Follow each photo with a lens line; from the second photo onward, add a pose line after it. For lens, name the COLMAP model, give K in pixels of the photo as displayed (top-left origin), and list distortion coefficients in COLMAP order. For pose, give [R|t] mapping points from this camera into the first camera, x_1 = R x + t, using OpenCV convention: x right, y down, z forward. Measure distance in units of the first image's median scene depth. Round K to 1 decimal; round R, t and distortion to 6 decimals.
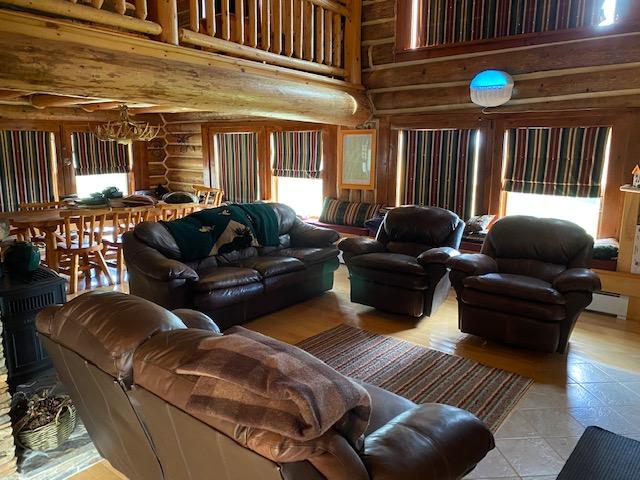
lens RADIAL K [[483.1, 0, 320.0], [0, 483.1, 240.0], [0, 0, 1]] dist [0.061830, -0.077795]
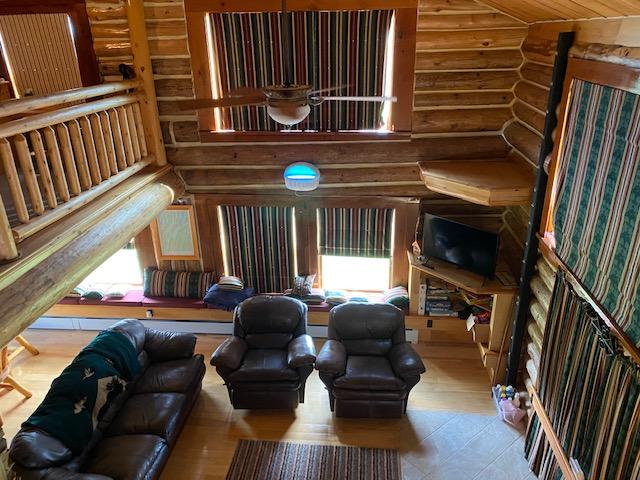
lens RADIAL K [[483.1, 0, 320.0], [0, 483.1, 240.0], [0, 0, 1]] dist [0.061830, -0.077795]
pose [[0.842648, -0.231229, 0.486290, -0.197654], [0.125504, 0.962570, 0.240224, -0.432454], [-0.523634, -0.141393, 0.840128, 0.003305]]
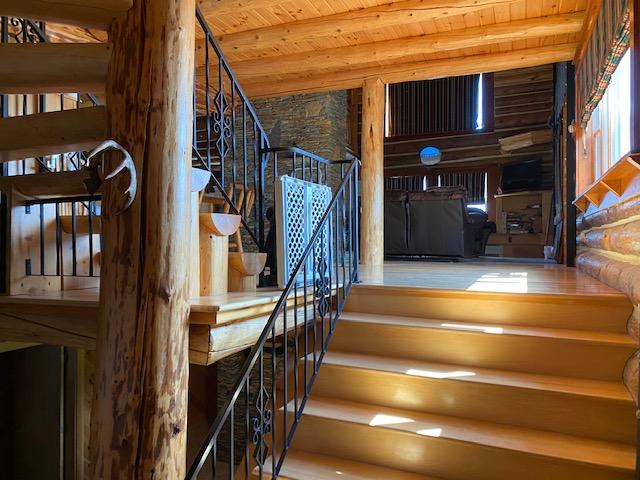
lens RADIAL K [[483.1, 0, 320.0], [0, 483.1, 240.0], [0, 0, 1]] dist [0.061830, -0.077795]
pose [[0.966188, -0.015150, 0.257392, -0.629942], [0.061375, 0.983092, -0.172522, 0.361815], [-0.250426, 0.182486, 0.950782, -0.763661]]
